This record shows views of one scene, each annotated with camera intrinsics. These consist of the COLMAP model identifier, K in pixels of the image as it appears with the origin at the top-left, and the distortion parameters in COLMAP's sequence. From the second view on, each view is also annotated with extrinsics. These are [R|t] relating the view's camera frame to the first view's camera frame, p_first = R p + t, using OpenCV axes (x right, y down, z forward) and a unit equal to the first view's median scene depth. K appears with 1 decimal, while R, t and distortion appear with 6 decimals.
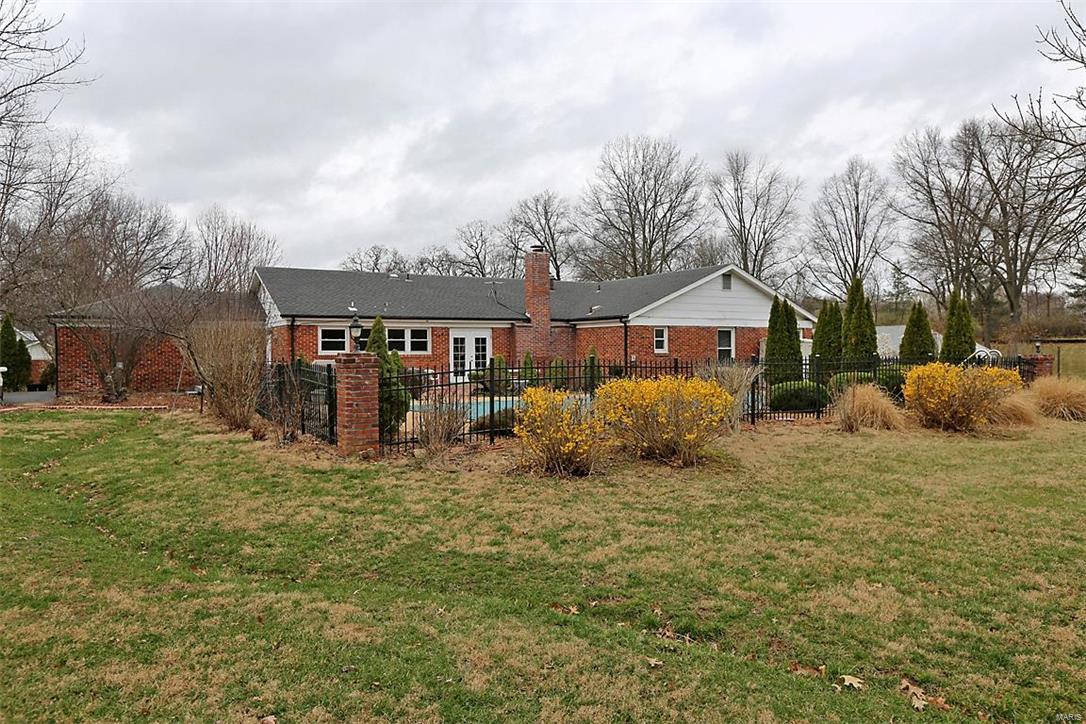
lens RADIAL K [[765.6, 0, 543.0], [0, 765.6, 362.0], [0, 0, 1]] dist [0.003274, -0.000397]
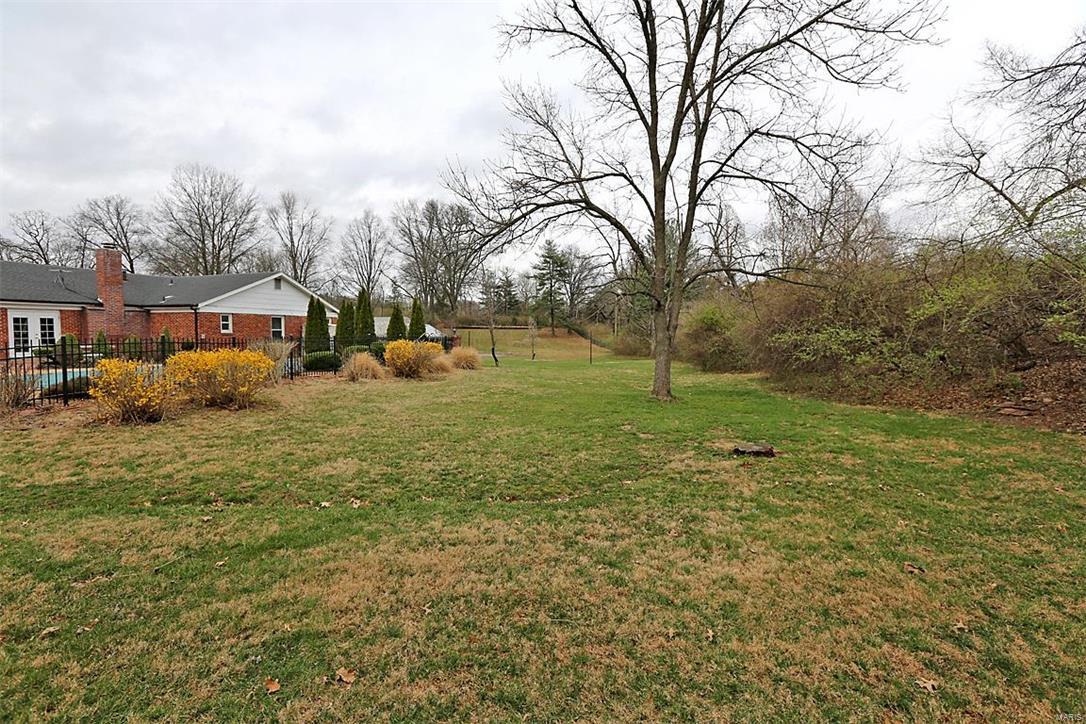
lens RADIAL K [[501.5, 0, 543.0], [0, 501.5, 362.0], [0, 0, 1]] dist [-0.047109, 0.016707]
pose [[0.754843, -0.028369, 0.655292, 0.001310], [-0.001671, 0.998978, 0.045172, -0.000328], [-0.655903, -0.035193, 0.754024, -0.061149]]
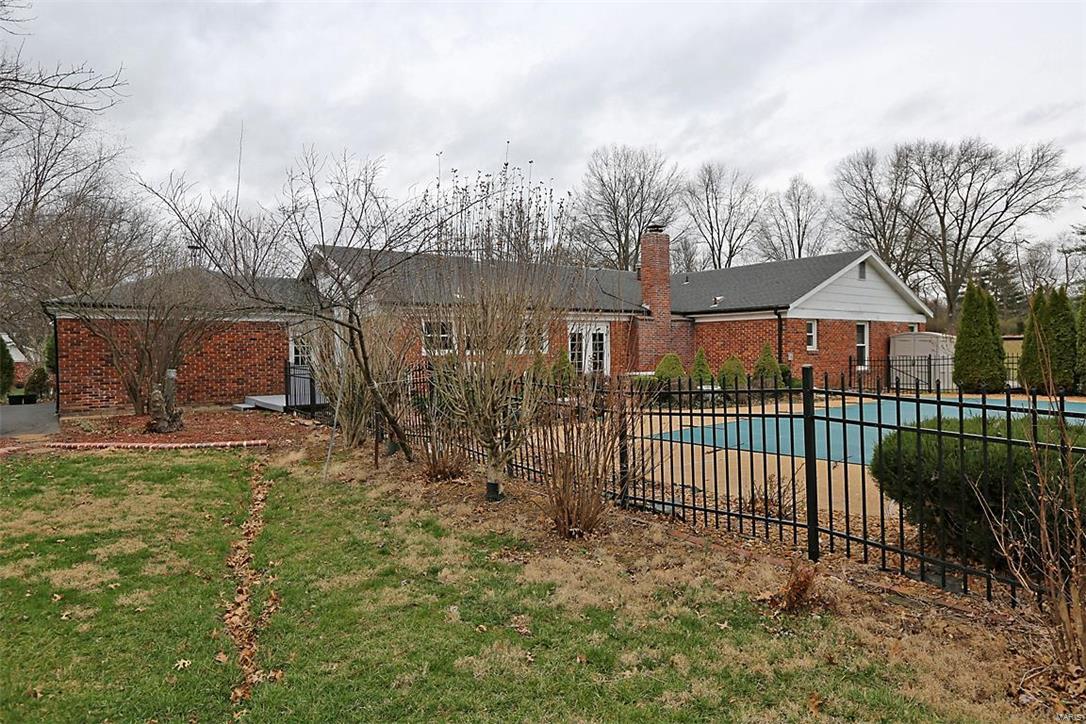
lens RADIAL K [[639.6, 0, 543.0], [0, 639.6, 362.0], [0, 0, 1]] dist [-0.032849, 0.000175]
pose [[0.992198, -0.008331, 0.124391, -0.330923], [0.007739, 0.999956, 0.005239, -0.006716], [-0.124429, -0.004235, 0.992220, 0.462466]]
